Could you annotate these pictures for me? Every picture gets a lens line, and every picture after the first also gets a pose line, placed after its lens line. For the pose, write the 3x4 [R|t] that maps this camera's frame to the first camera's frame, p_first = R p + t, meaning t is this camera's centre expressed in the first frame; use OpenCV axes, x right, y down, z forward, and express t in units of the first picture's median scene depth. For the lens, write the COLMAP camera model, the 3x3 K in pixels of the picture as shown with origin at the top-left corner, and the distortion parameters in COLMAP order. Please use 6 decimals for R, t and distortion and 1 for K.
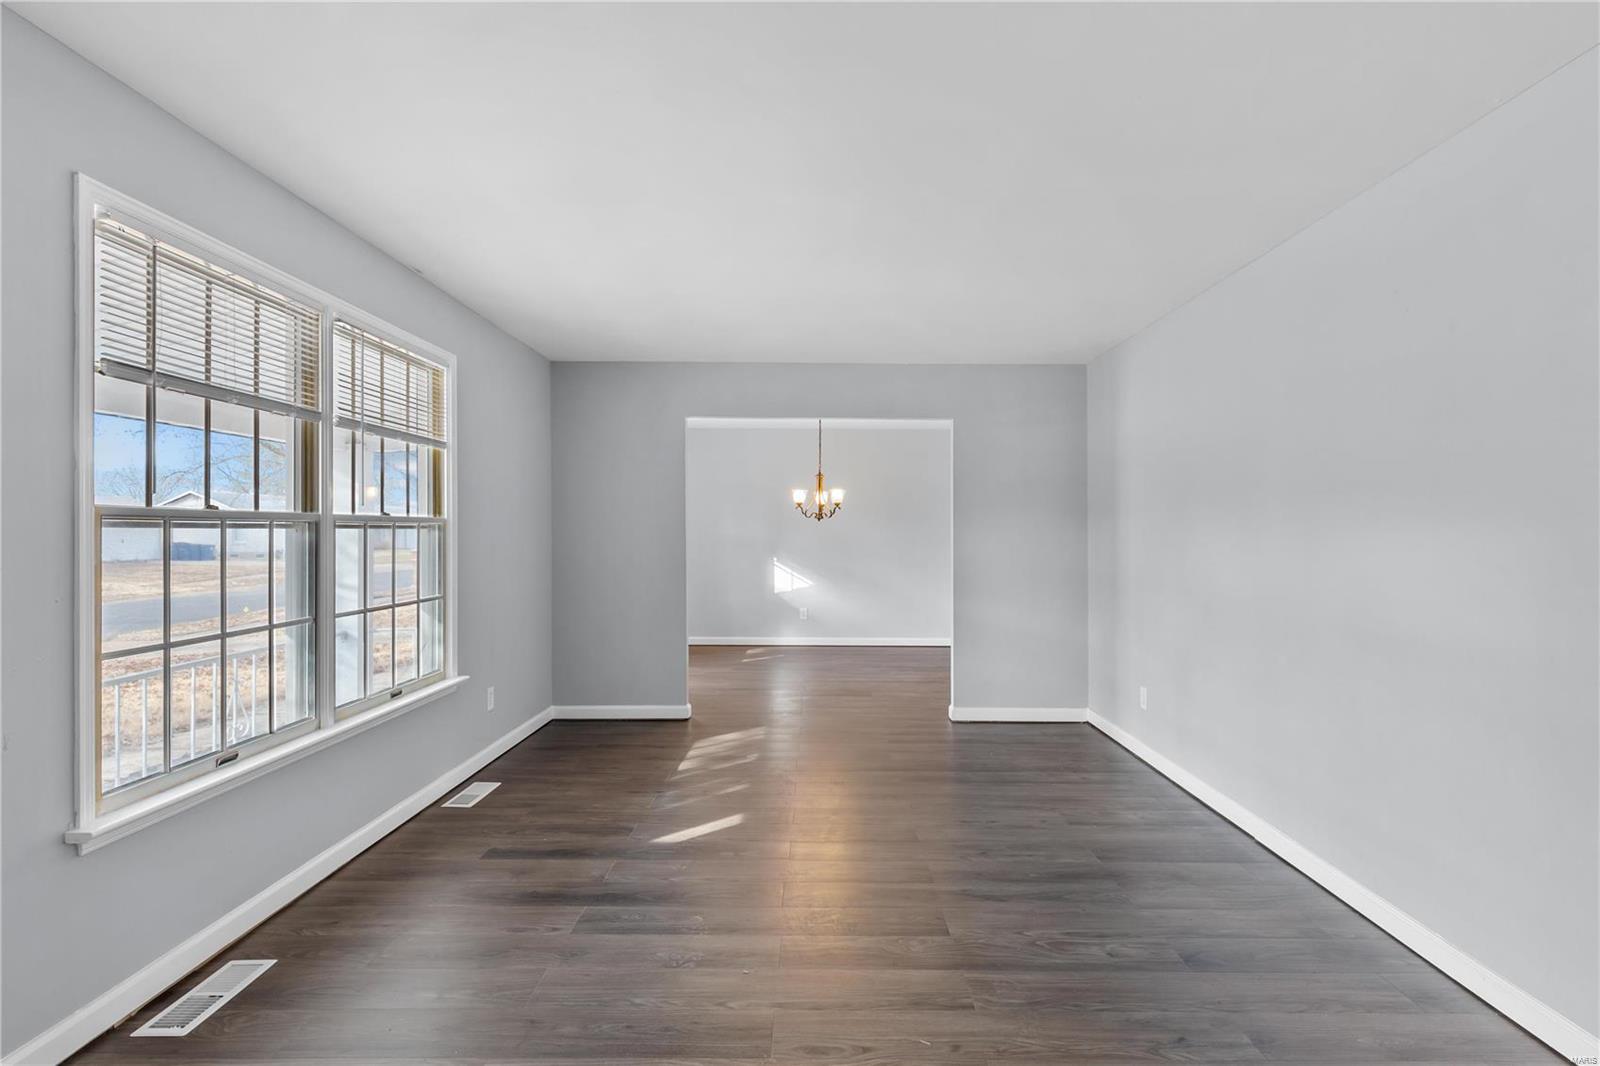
lens RADIAL K [[730.1, 0, 829.3], [0, 730.1, 538.3], [0, 0, 1]] dist [0.006532, -0.004239]
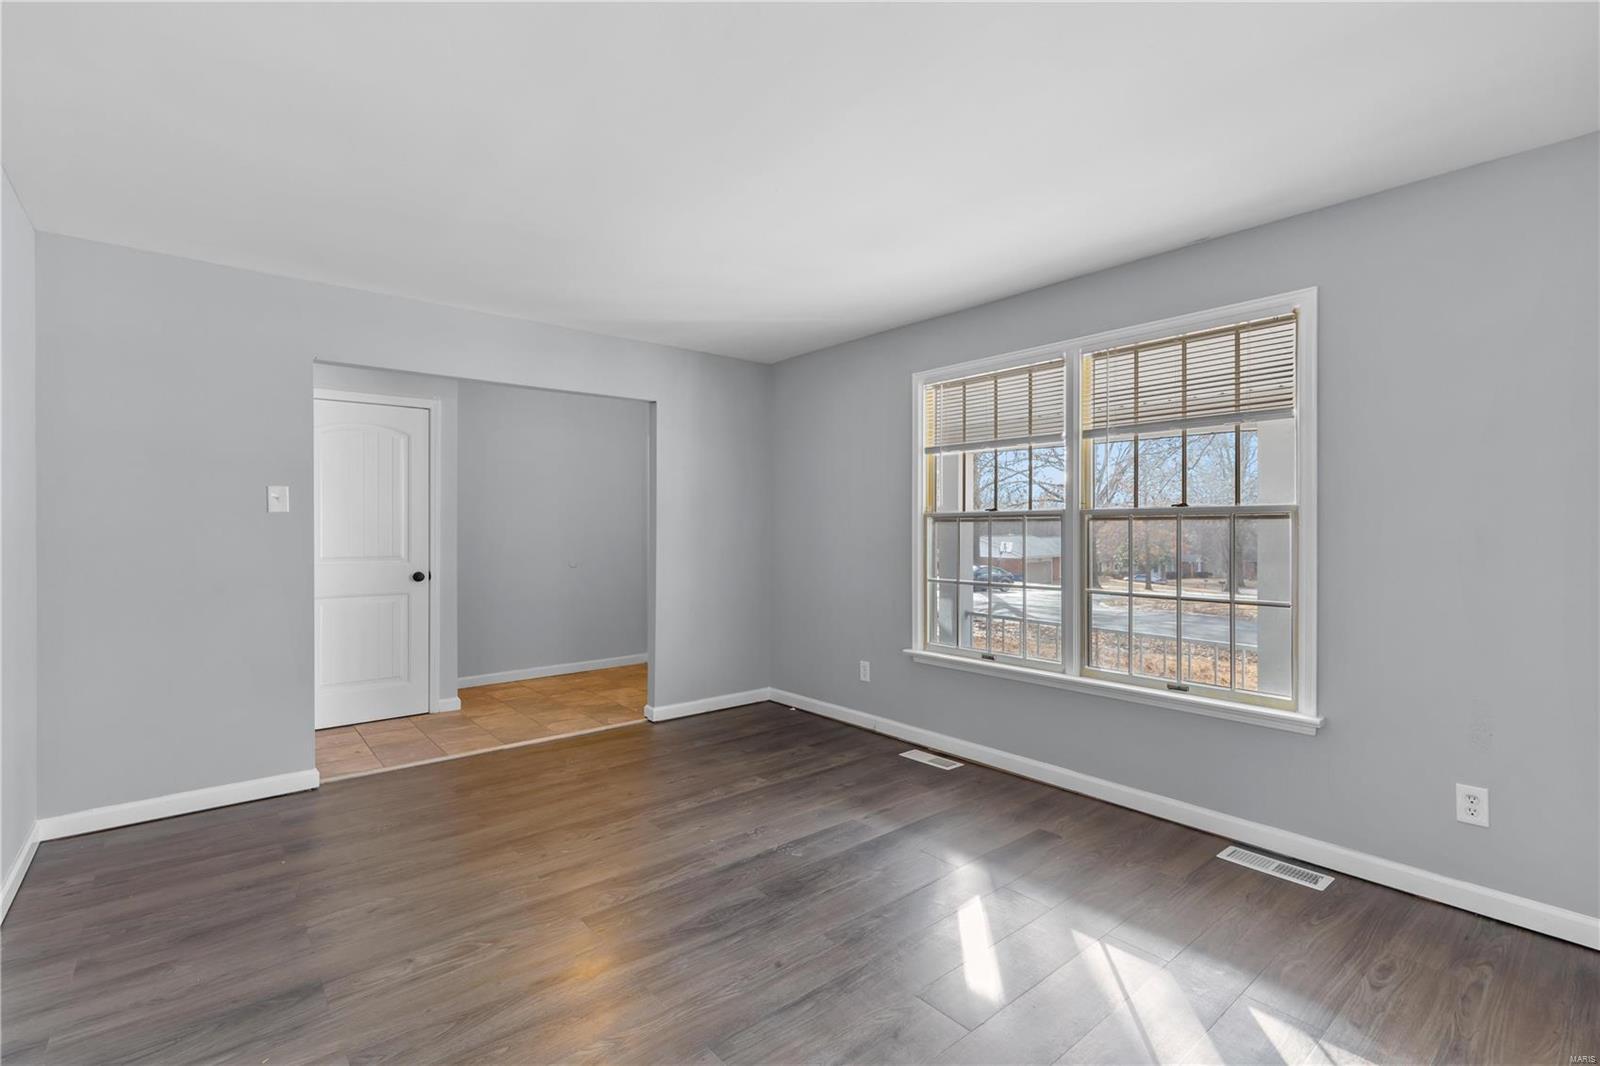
lens RADIAL K [[730.1, 0, 811.5], [0, 730.1, 524.9], [0, 0, 1]] dist [0.006532, -0.004239]
pose [[-0.761006, -0.006520, -0.648712, 0.575805], [-0.007938, 0.999968, -0.000739, -0.001747], [0.648696, 0.004587, -0.761034, 1.953255]]
